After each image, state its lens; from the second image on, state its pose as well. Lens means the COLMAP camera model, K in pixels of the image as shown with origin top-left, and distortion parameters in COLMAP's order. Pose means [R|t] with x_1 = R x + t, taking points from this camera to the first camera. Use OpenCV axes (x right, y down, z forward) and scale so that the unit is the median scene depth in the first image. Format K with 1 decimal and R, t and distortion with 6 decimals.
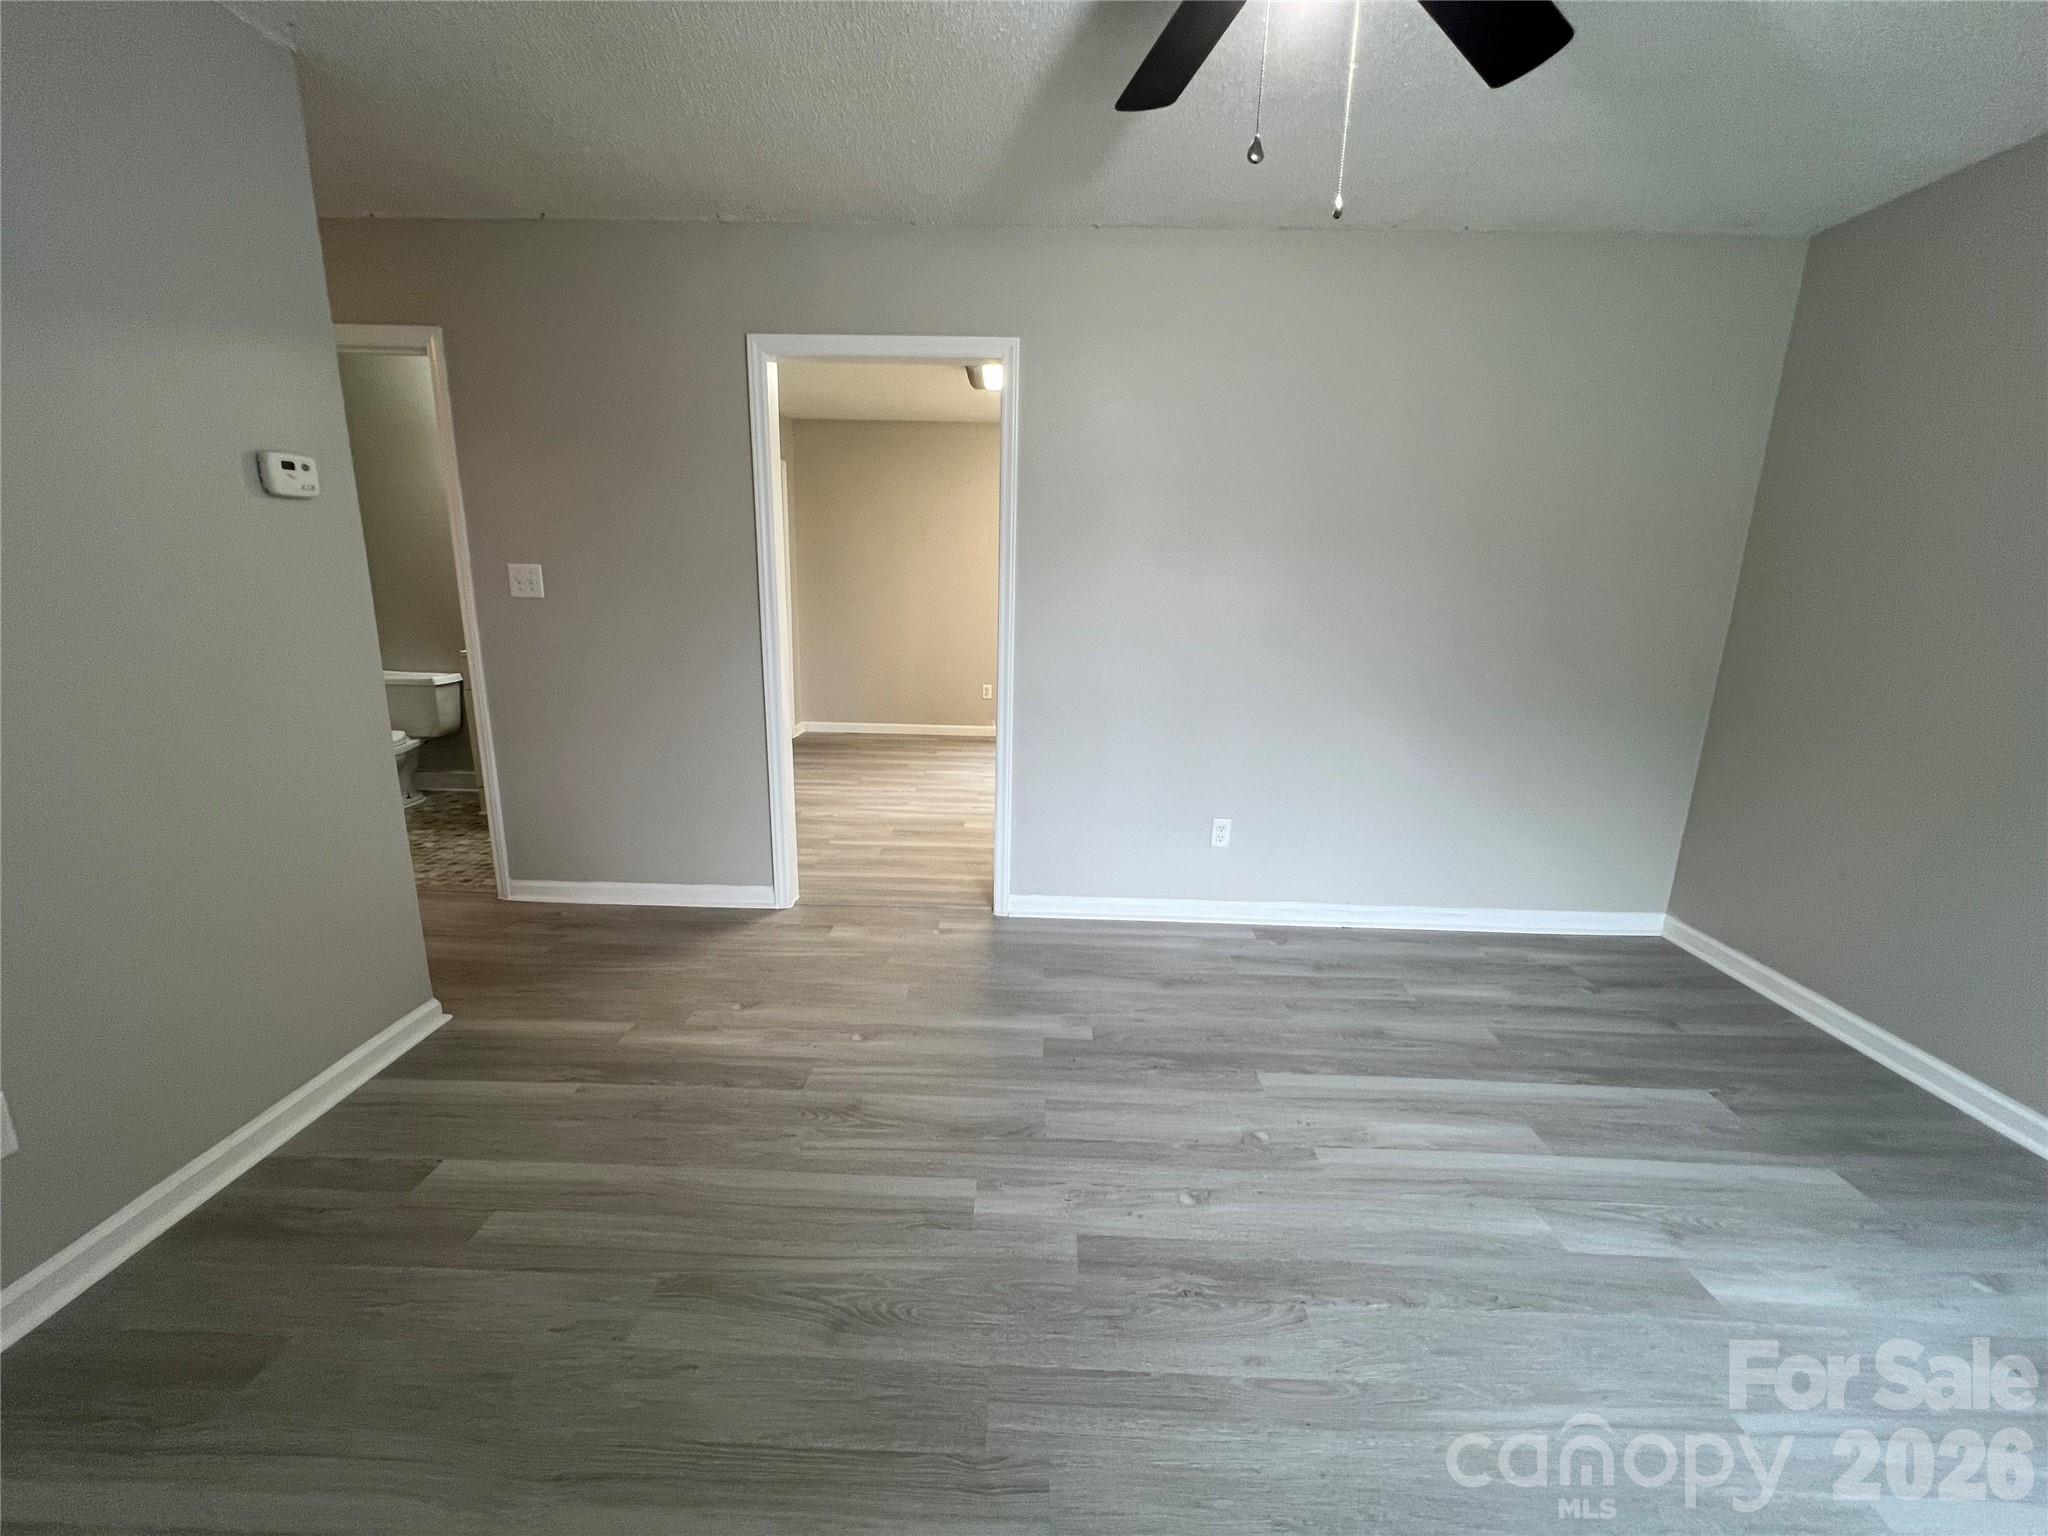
lens RADIAL K [[823.0, 0, 1016.5], [0, 823.0, 764.7], [0, 0, 1]] dist [-0.002596, 0.000562]
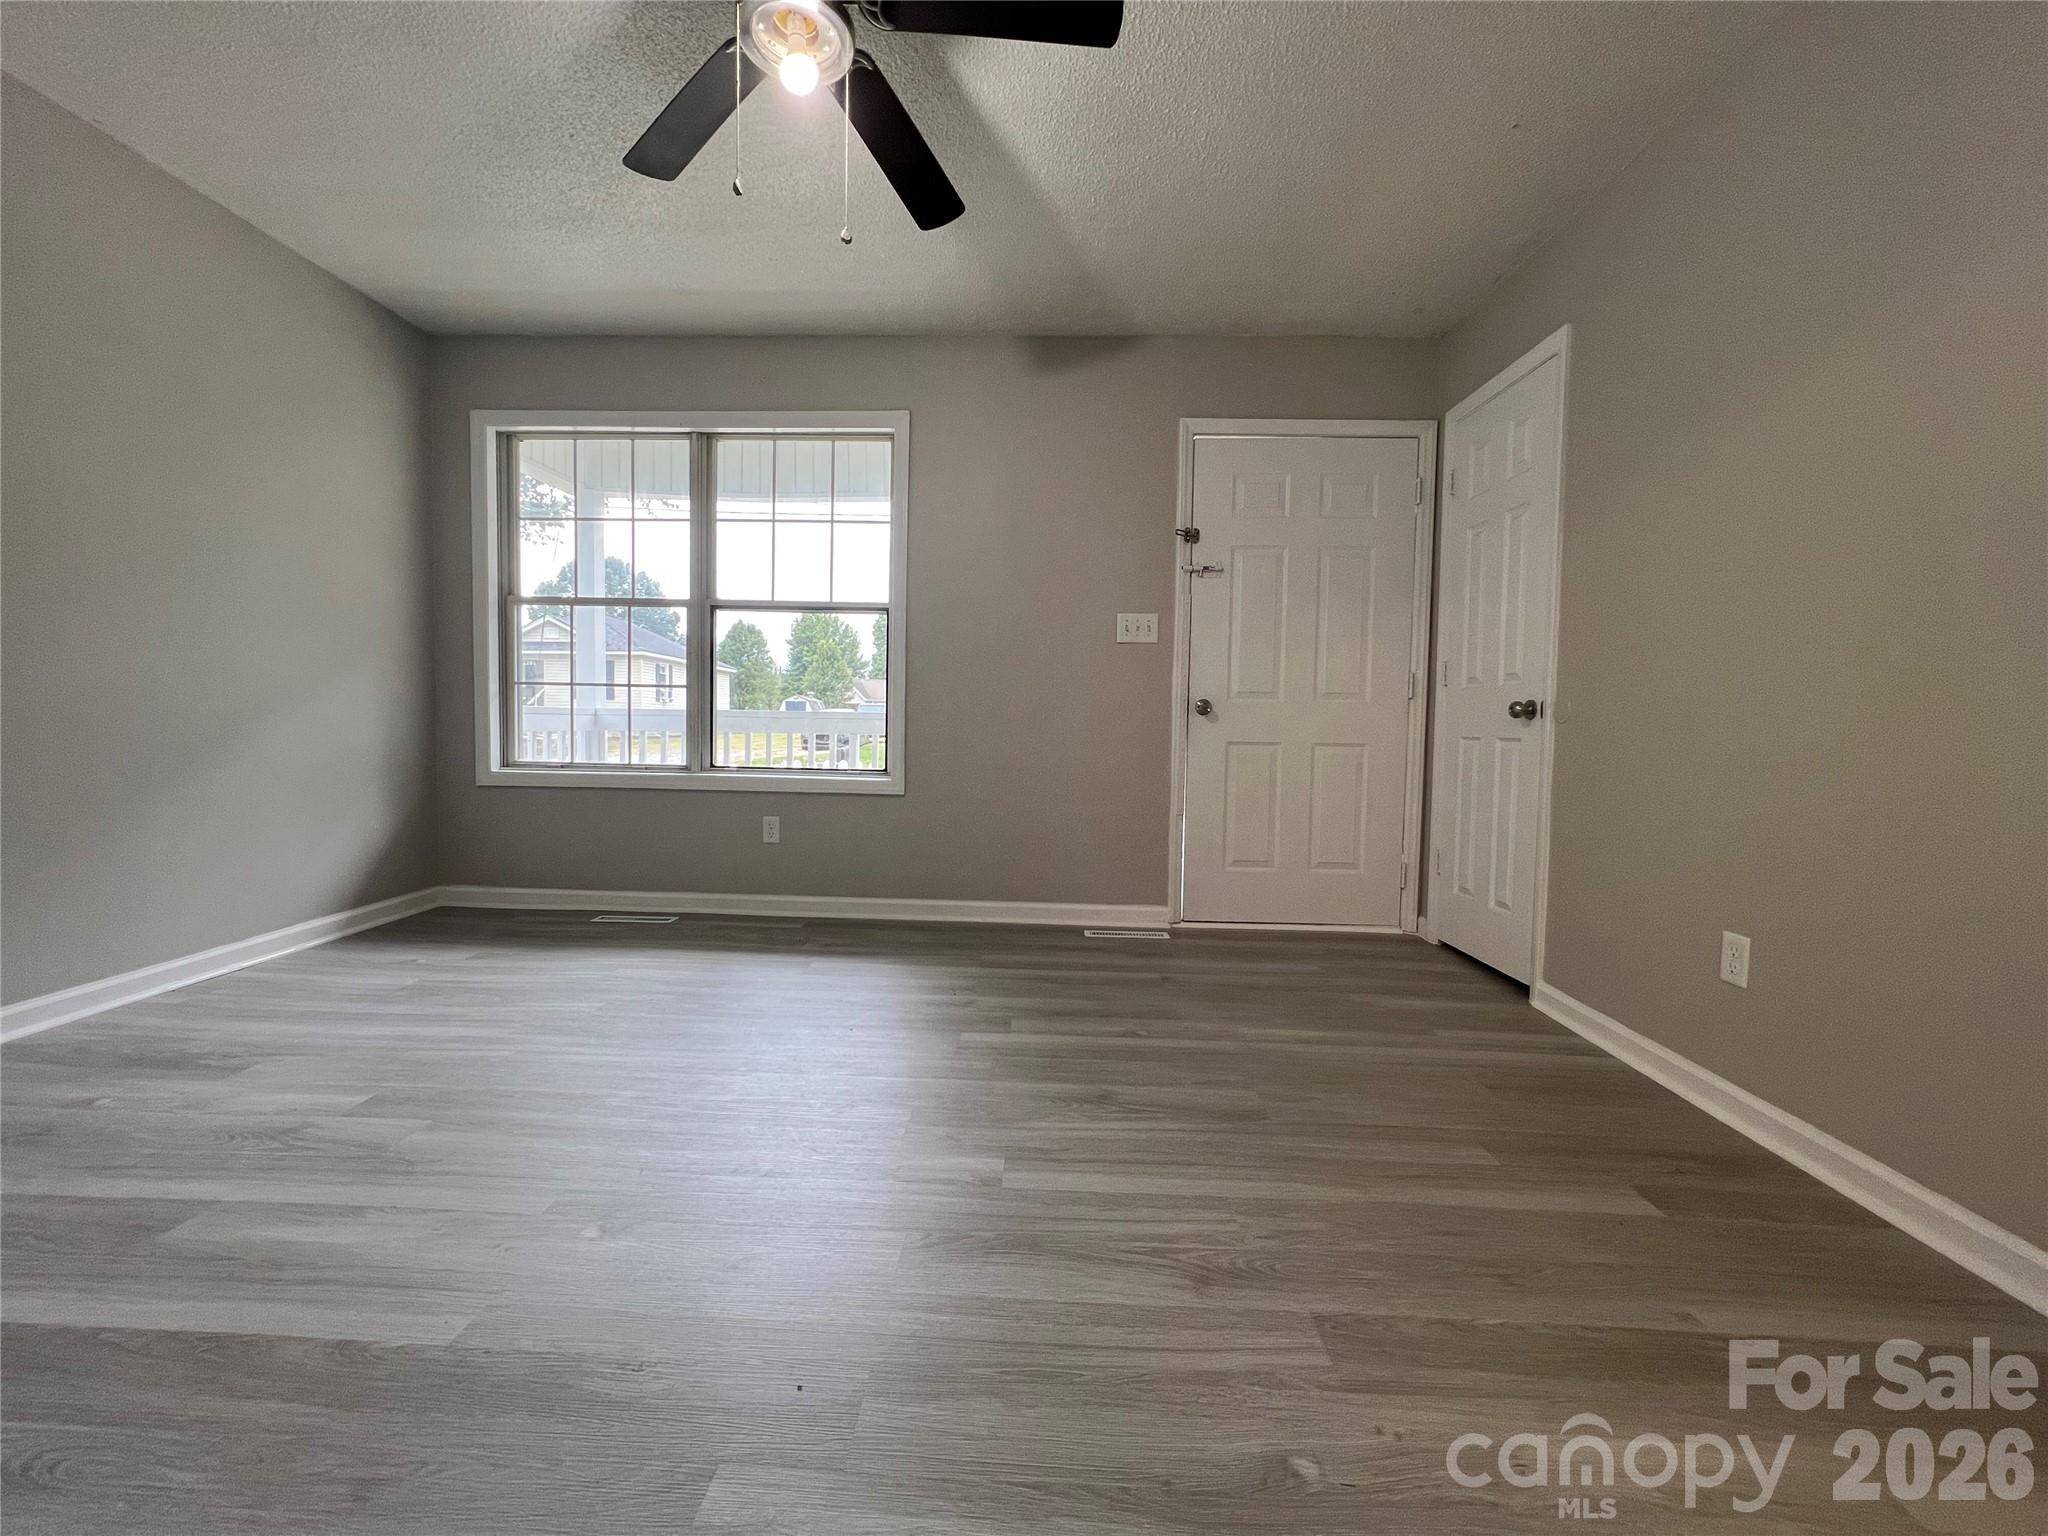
lens RADIAL K [[824.4, 0, 1015.5], [0, 824.4, 764.7], [0, 0, 1]] dist [-0.012516, 0.007325]
pose [[-0.998963, -0.044018, 0.011600, -0.044594], [-0.039171, 0.961058, 0.273557, -0.118567], [-0.023190, 0.272819, -0.961786, 1.436286]]
